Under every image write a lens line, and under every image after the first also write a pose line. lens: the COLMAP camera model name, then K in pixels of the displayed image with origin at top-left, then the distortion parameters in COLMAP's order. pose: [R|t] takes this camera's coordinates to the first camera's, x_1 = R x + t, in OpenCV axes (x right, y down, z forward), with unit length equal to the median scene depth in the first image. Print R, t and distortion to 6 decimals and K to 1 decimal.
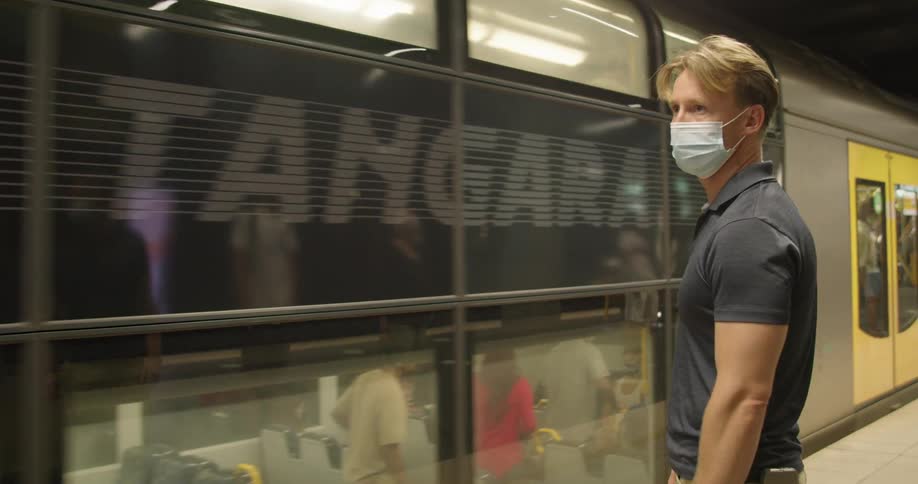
lens RADIAL K [[929.7, 0, 484.3], [0, 929.7, 247.2], [0, 0, 1]] dist [0.001509, 0.012191]
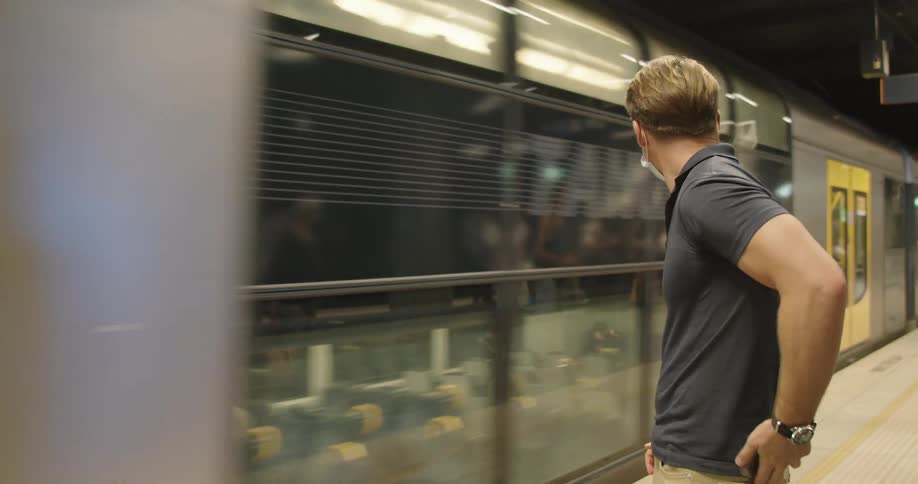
lens RADIAL K [[965.4, 0, 459.0], [0, 965.4, 242.0], [0, 0, 1]] dist [-0.020672, 0.029246]
pose [[0.994963, 0.020093, 0.098212, -0.235049], [-0.021134, 0.999731, 0.009572, 0.002831], [-0.097993, -0.011599, 0.995120, -0.280862]]
